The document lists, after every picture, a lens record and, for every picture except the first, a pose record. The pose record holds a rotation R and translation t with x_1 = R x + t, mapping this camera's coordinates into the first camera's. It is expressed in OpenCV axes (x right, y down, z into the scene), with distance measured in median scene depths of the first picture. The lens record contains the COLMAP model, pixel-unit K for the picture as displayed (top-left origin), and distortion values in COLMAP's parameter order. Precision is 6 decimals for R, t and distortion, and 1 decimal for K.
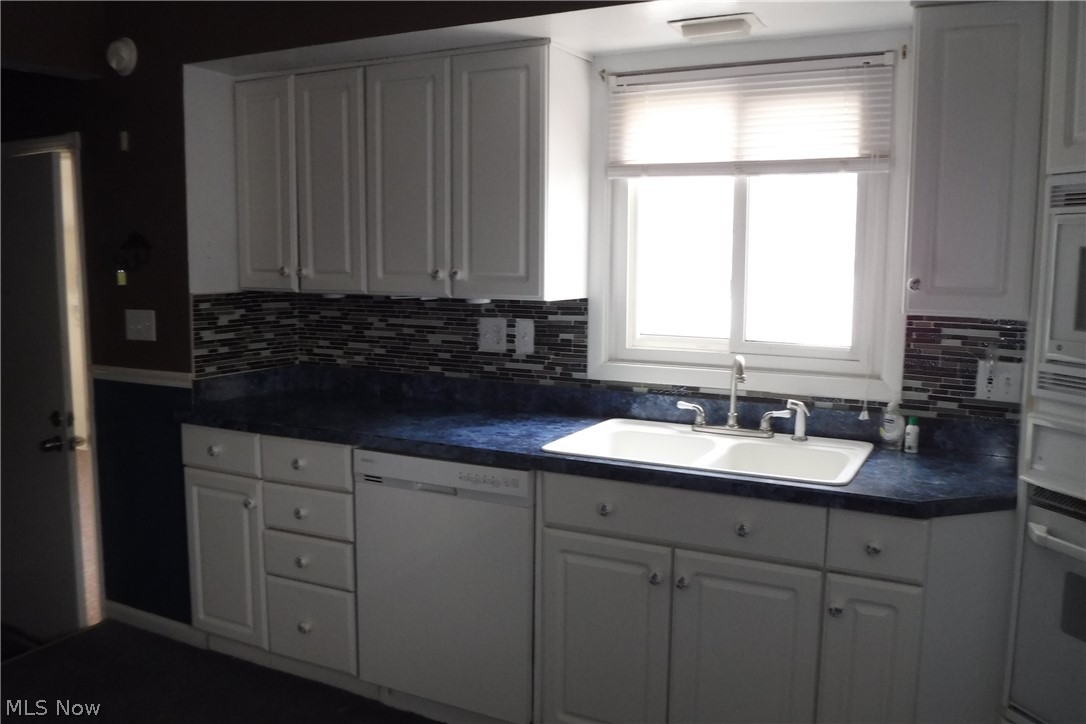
lens RADIAL K [[902.8, 0, 542.2], [0, 902.8, 353.0], [0, 0, 1]] dist [-0.085642, 0.045306]
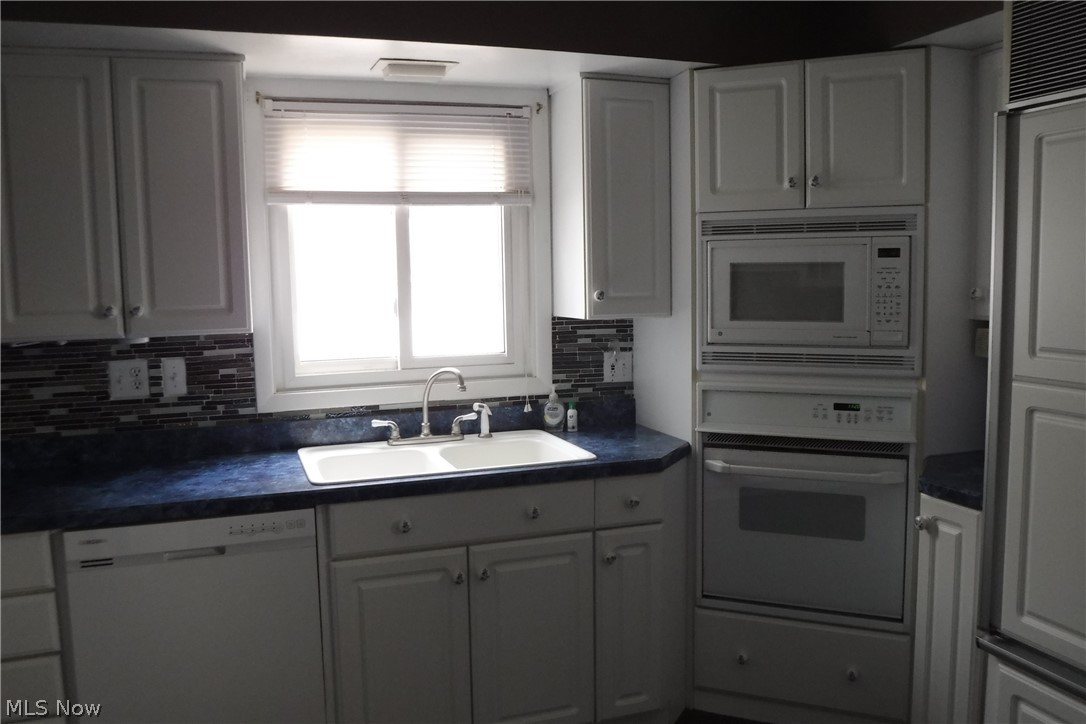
lens RADIAL K [[902.8, 0, 559.6], [0, 902.8, 354.2], [0, 0, 1]] dist [-0.085642, 0.045306]
pose [[0.683890, -0.087860, 0.724276, -0.479877], [0.105886, 0.994164, 0.020617, -0.022254], [-0.721860, 0.062591, 0.689202, 0.134031]]
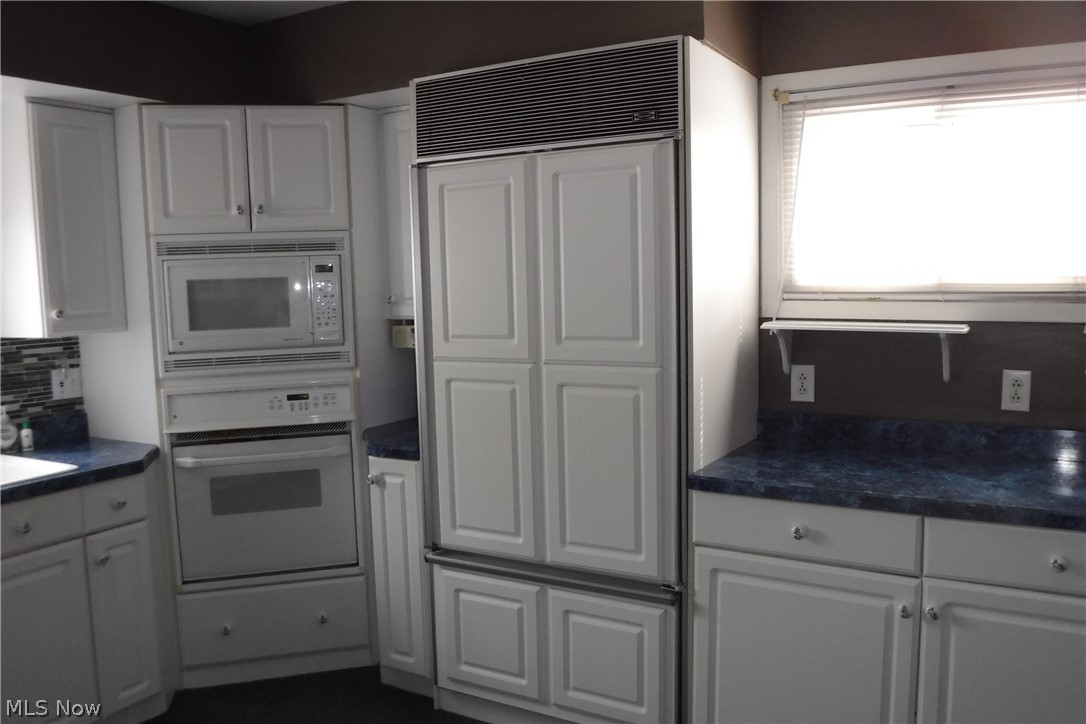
lens RADIAL K [[902.8, 0, 544.4], [0, 902.8, 352.3], [0, 0, 1]] dist [-0.085642, 0.045306]
pose [[0.068674, -0.105154, 0.992082, -0.712324], [0.144902, 0.984936, 0.094367, -0.034199], [-0.987060, 0.137275, 0.082877, 0.161196]]
